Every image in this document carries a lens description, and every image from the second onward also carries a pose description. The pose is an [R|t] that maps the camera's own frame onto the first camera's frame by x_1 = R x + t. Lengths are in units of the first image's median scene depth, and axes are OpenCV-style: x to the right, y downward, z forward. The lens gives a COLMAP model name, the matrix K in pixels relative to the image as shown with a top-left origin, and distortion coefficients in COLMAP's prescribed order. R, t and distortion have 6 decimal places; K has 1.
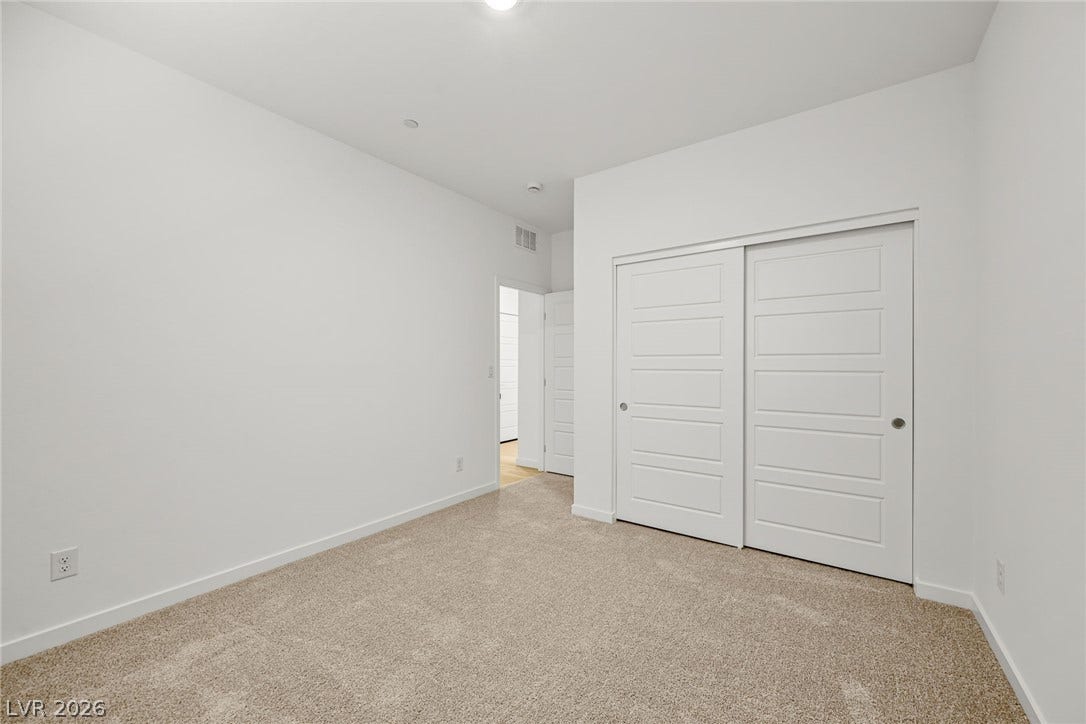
lens RADIAL K [[367.8, 0, 543.6], [0, 367.8, 356.9], [0, 0, 1]] dist [0.018530, -0.000038]
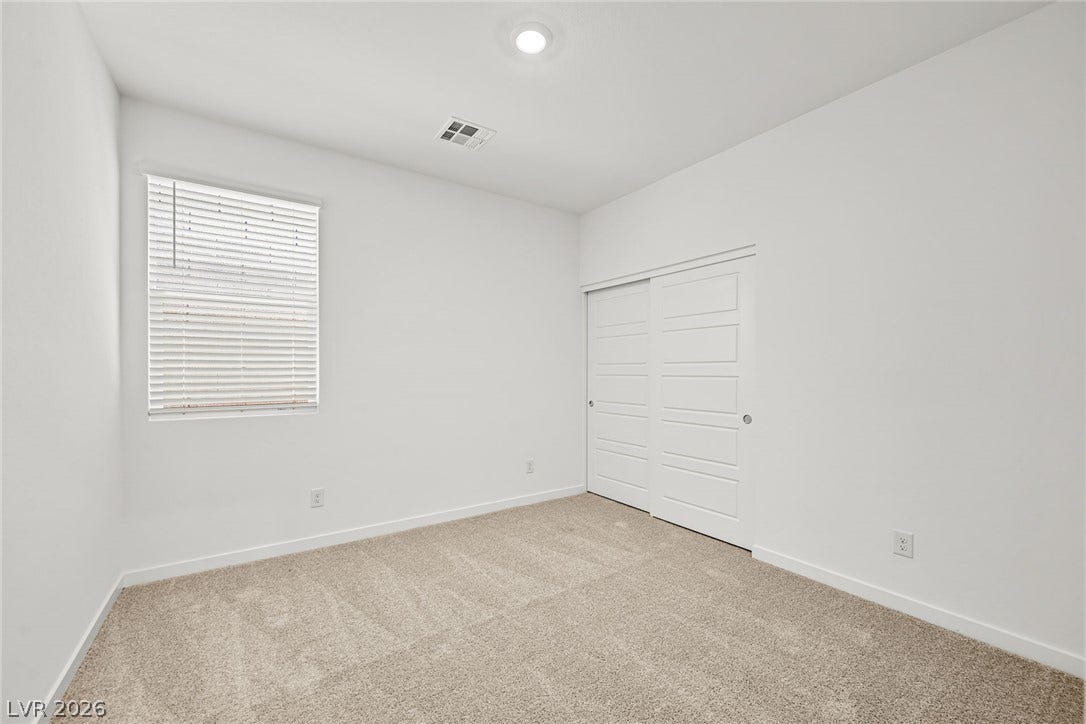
lens RADIAL K [[429.3, 0, 543.0], [0, 429.3, 362.0], [0, 0, 1]] dist [0.001625, -0.000077]
pose [[0.904437, -0.003027, -0.426597, 0.509325], [0.003228, 0.999995, -0.000253, -0.006363], [0.426595, -0.001148, 0.904442, -0.300463]]
